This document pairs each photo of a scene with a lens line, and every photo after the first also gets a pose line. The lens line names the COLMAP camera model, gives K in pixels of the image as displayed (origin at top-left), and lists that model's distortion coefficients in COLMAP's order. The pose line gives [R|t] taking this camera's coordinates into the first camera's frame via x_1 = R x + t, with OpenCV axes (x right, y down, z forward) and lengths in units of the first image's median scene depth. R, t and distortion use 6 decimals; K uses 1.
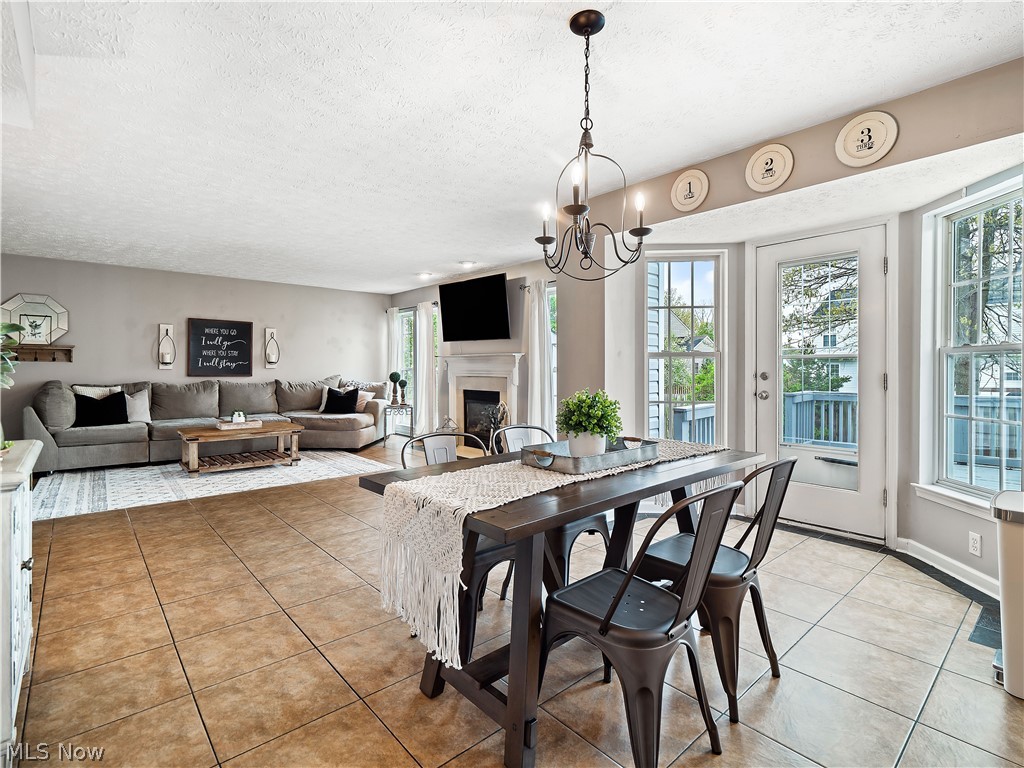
lens RADIAL K [[489.0, 0, 493.4], [0, 489.0, 370.6], [0, 0, 1]] dist [-0.004948, -0.000610]
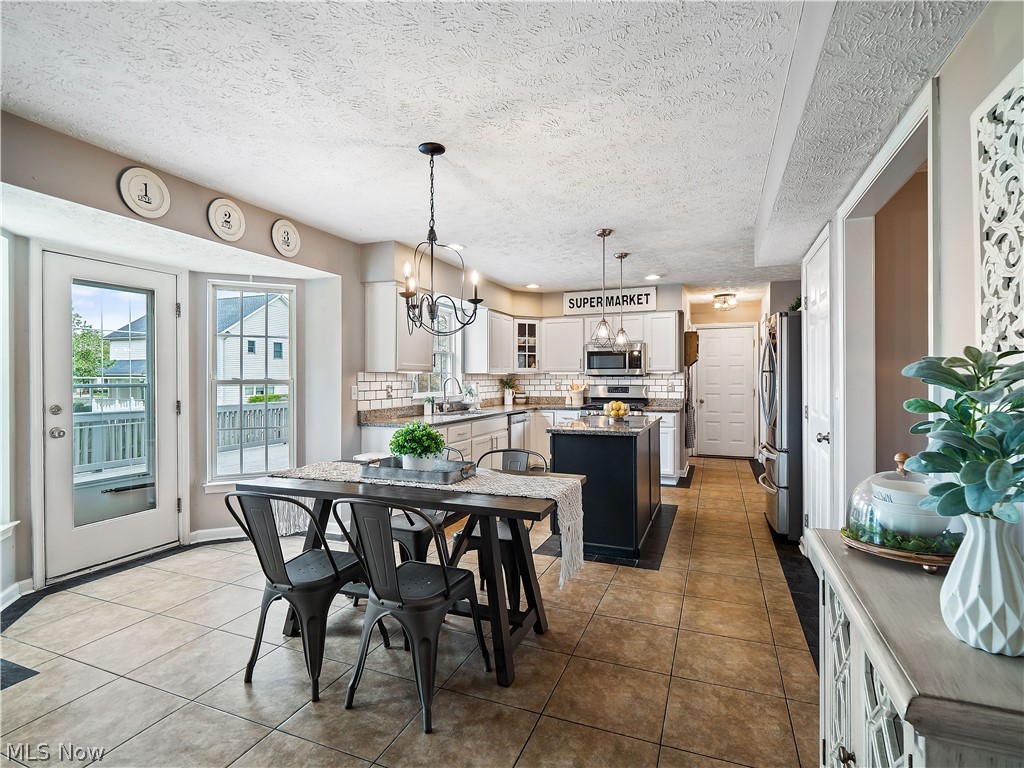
lens RADIAL K [[494.9, 0, 516.6], [0, 494.9, 379.4], [0, 0, 1]] dist [0.000538, -0.000557]
pose [[-0.457216, -0.000952, 0.889355, -1.022263], [0.005976, 0.999974, 0.004143, -0.072989], [-0.889335, 0.007209, -0.457198, 1.282578]]
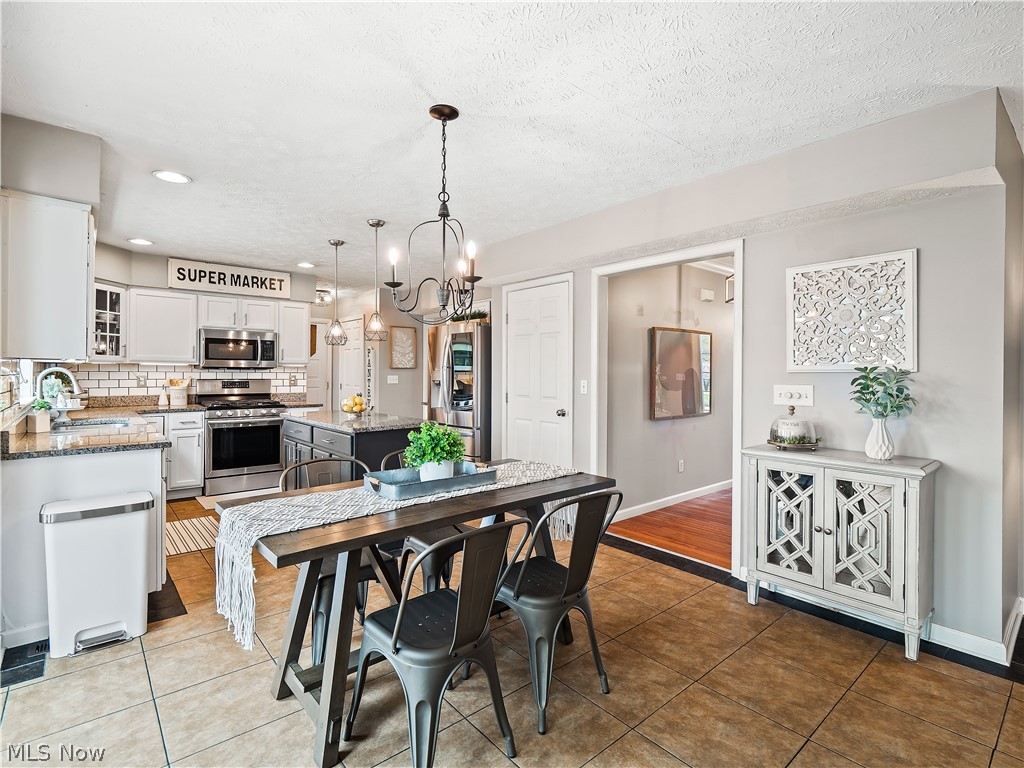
lens RADIAL K [[516.6, 0, 491.3], [0, 516.6, 370.8], [0, 0, 1]] dist [-0.001075, -0.000560]
pose [[-0.999856, -0.006190, 0.015795, 0.047808], [-0.006187, 0.999981, 0.000258, -0.074943], [-0.015796, 0.000160, -0.999875, 2.045337]]
